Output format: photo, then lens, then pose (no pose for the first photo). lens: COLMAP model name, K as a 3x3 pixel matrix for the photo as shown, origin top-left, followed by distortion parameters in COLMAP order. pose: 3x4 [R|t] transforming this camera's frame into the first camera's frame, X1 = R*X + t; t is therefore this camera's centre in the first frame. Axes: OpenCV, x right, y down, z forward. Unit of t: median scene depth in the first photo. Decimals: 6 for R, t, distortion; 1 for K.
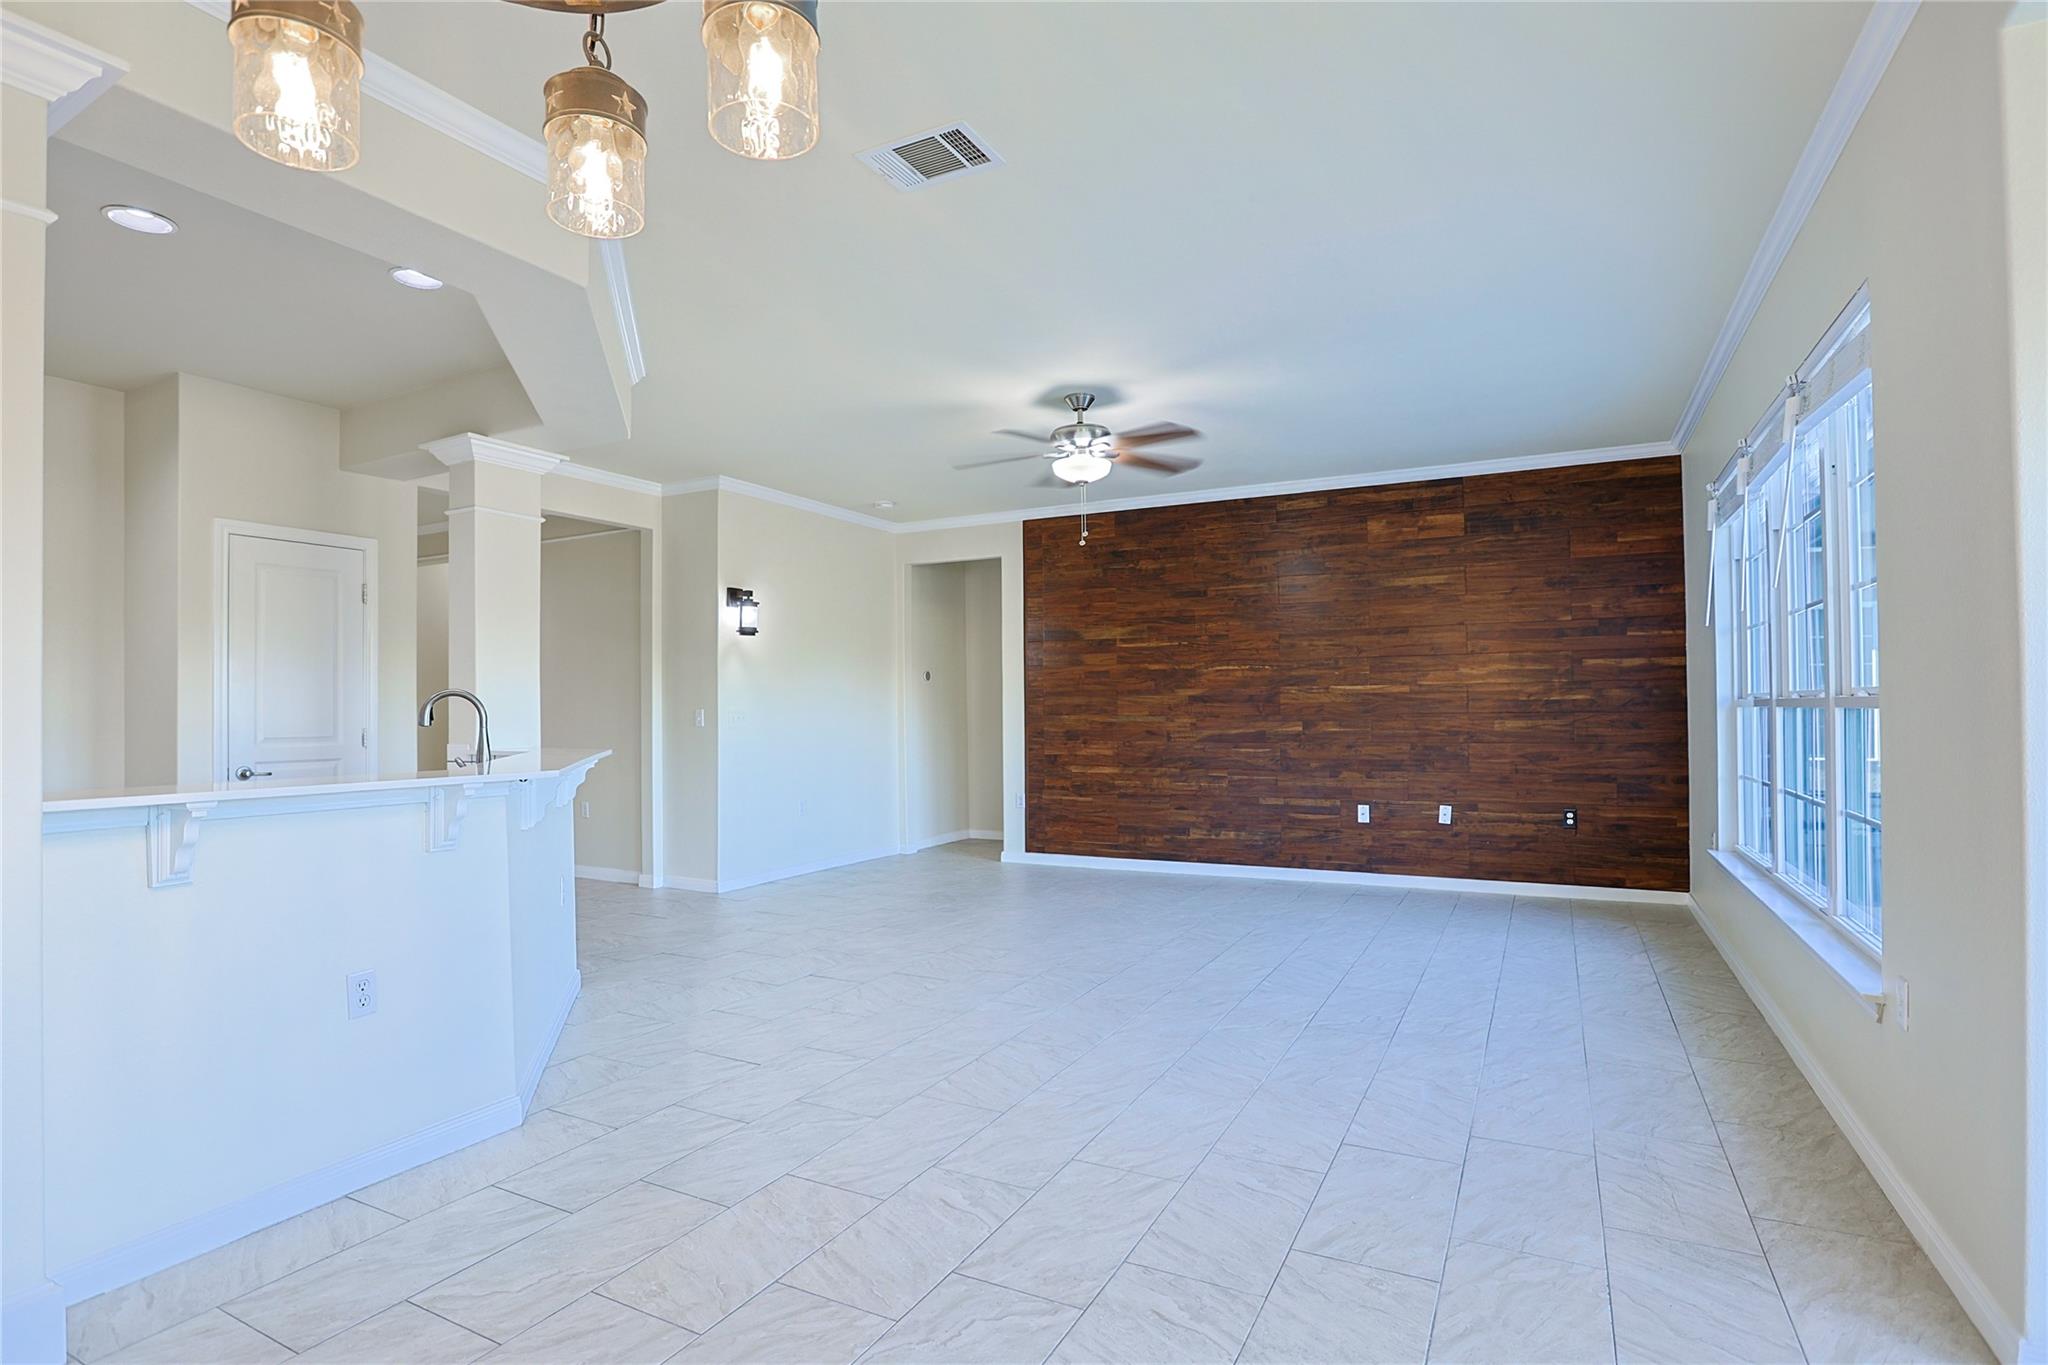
lens RADIAL K [[1003.7, 0, 1023.6], [0, 1003.7, 688.8], [0, 0, 1]] dist [-0.059649, 0.022602]
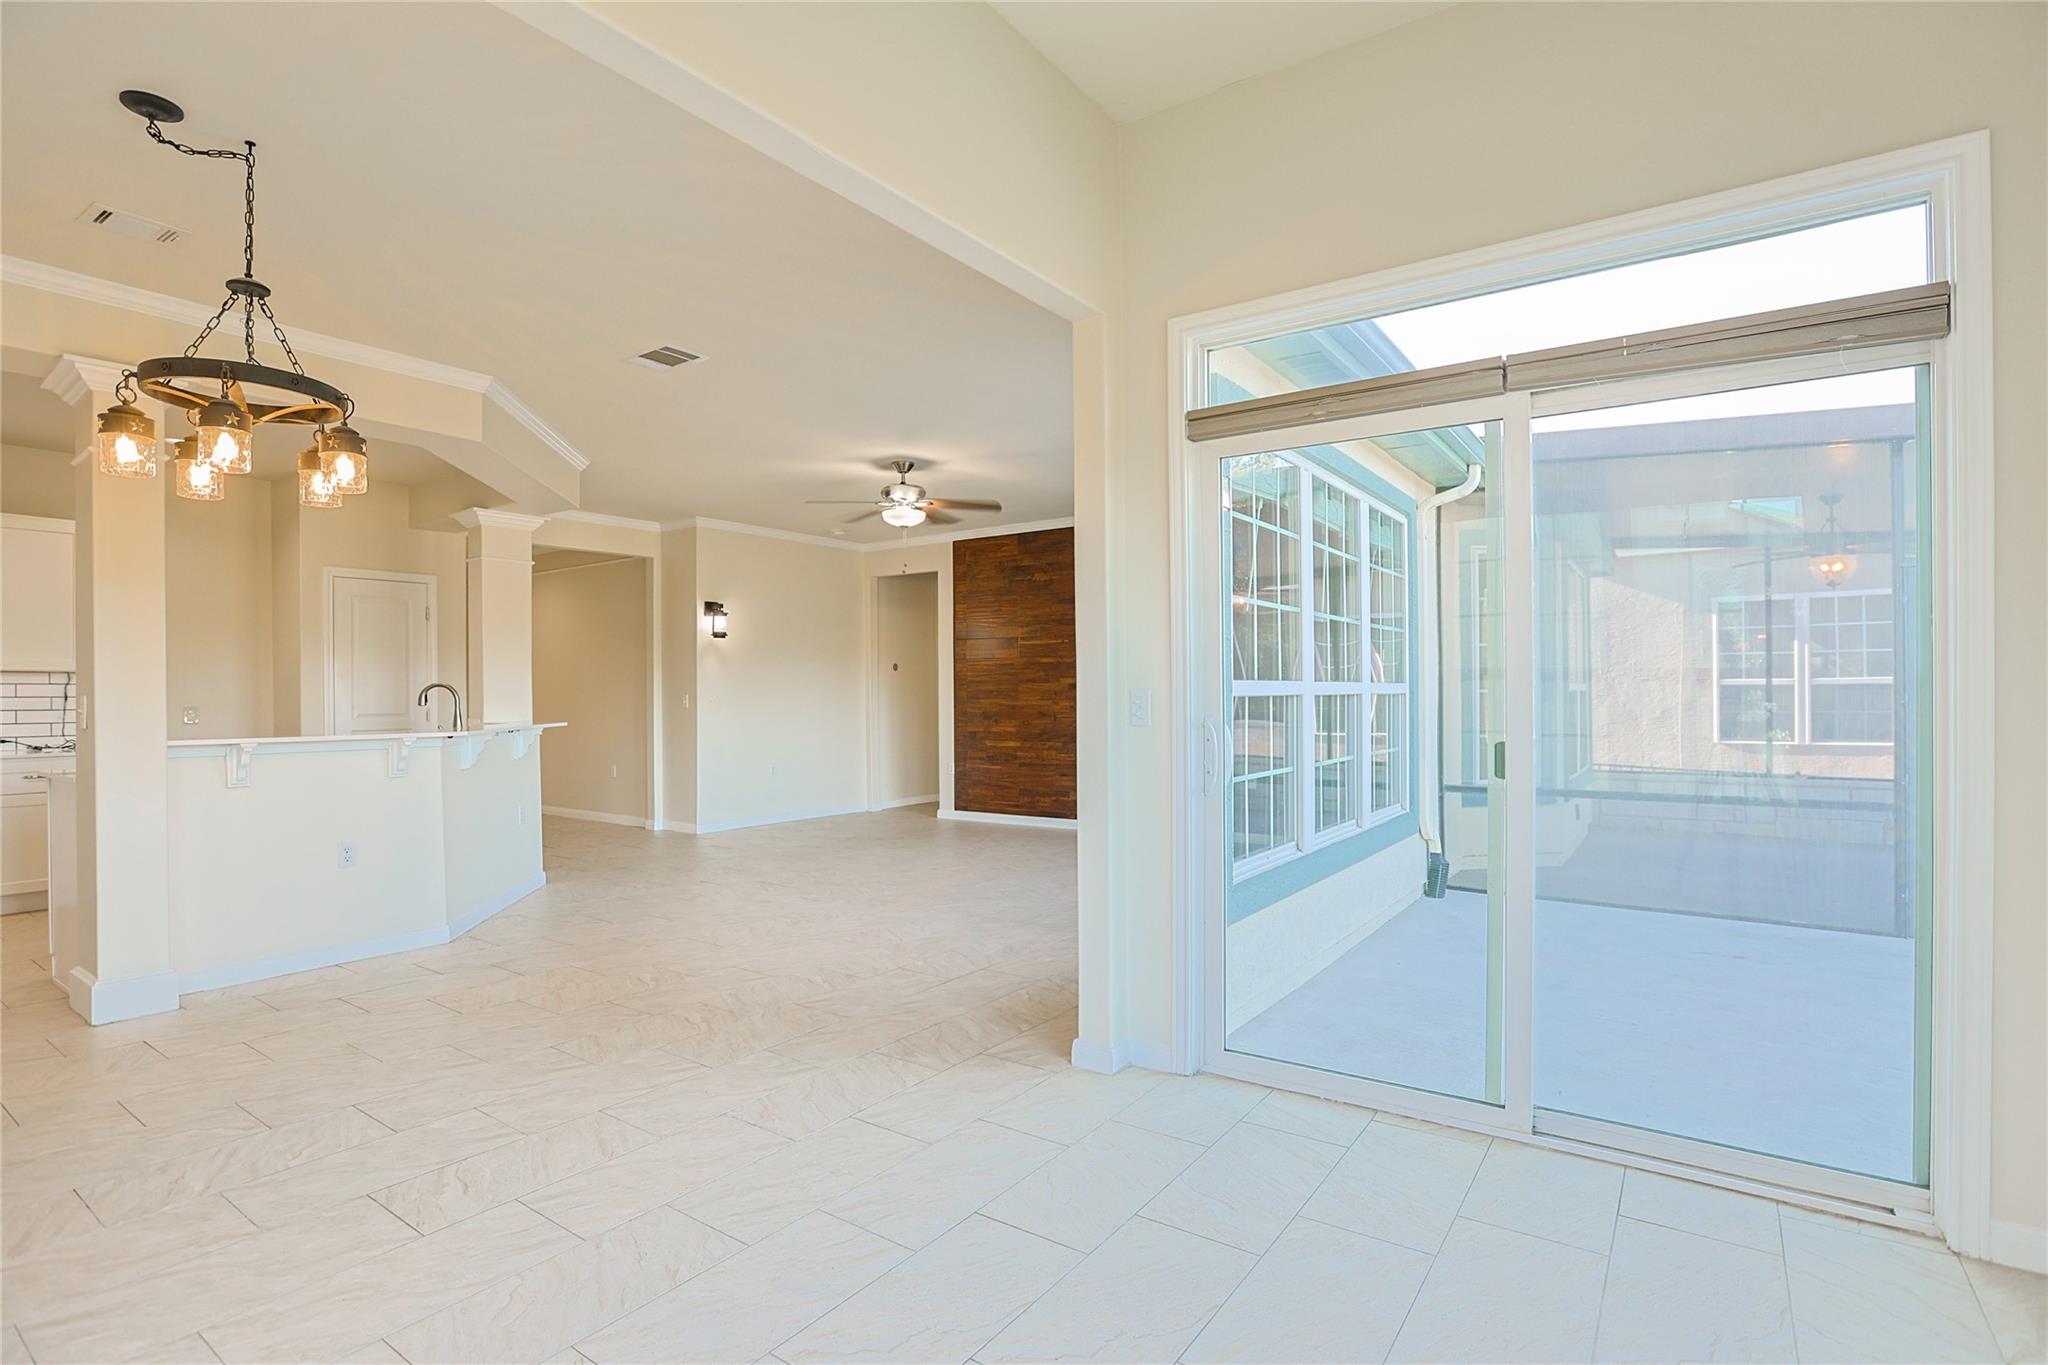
lens RADIAL K [[982.1, 0, 1030.6], [0, 982.1, 684.0], [0, 0, 1]] dist [-0.052915, 0.019008]
pose [[0.991154, -0.000983, -0.132711, 0.294251], [0.002480, 0.999935, 0.011111, -0.006416], [0.132691, -0.011342, 0.991092, -0.211344]]
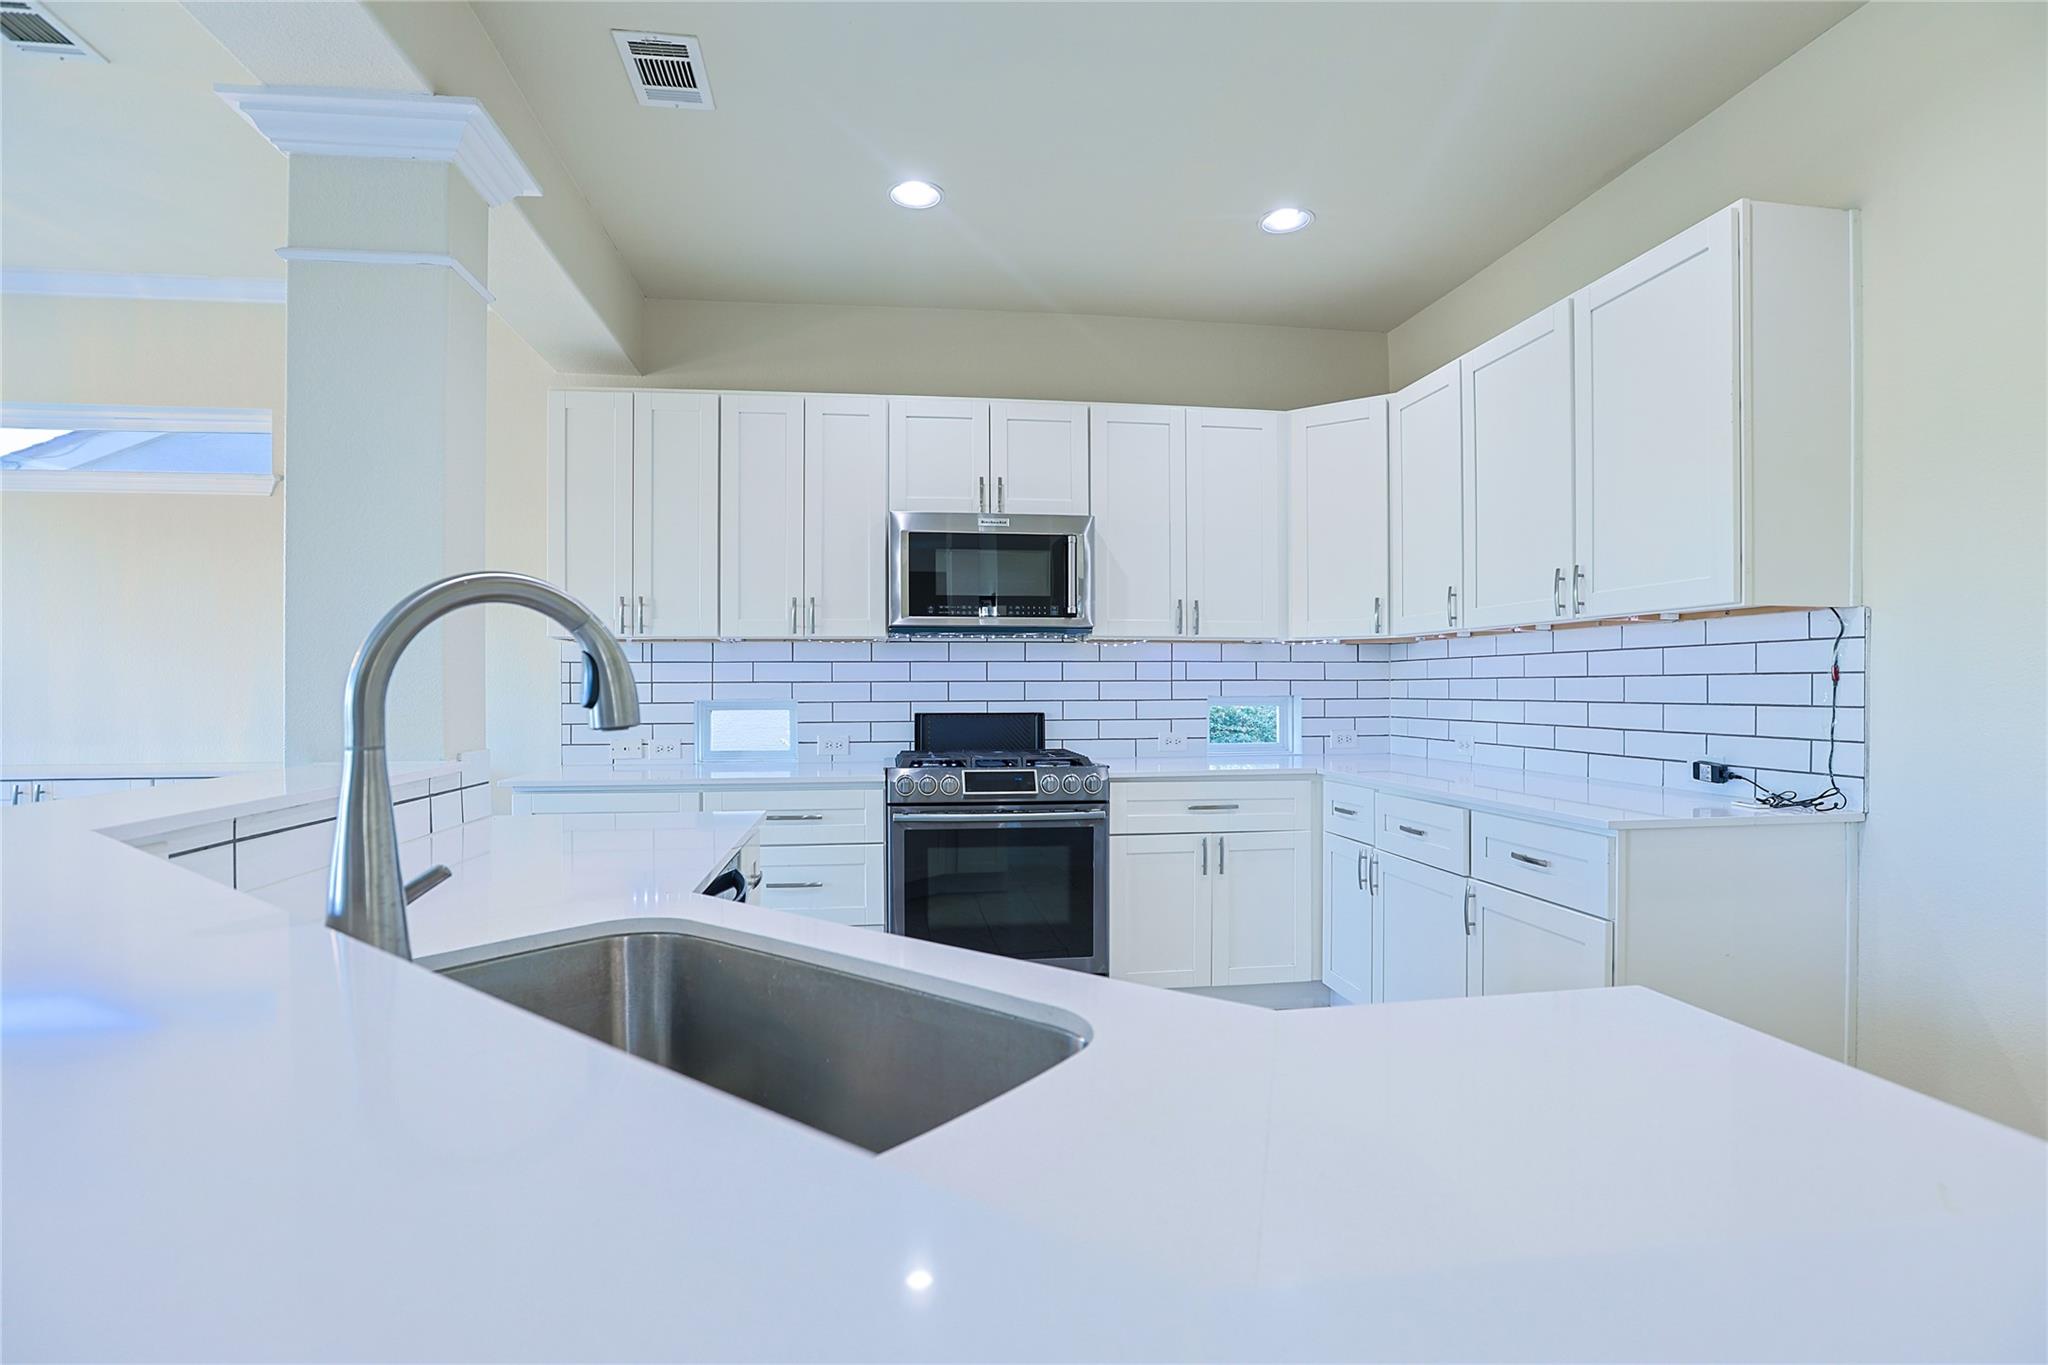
lens RADIAL K [[1003.7, 0, 1023.6], [0, 1003.7, 688.8], [0, 0, 1]] dist [-0.059649, 0.022602]
pose [[-0.807741, 0.010340, -0.589447, -0.281672], [0.021990, 0.999679, -0.012598, 0.017085], [0.589128, -0.023138, -0.807709, 0.660934]]
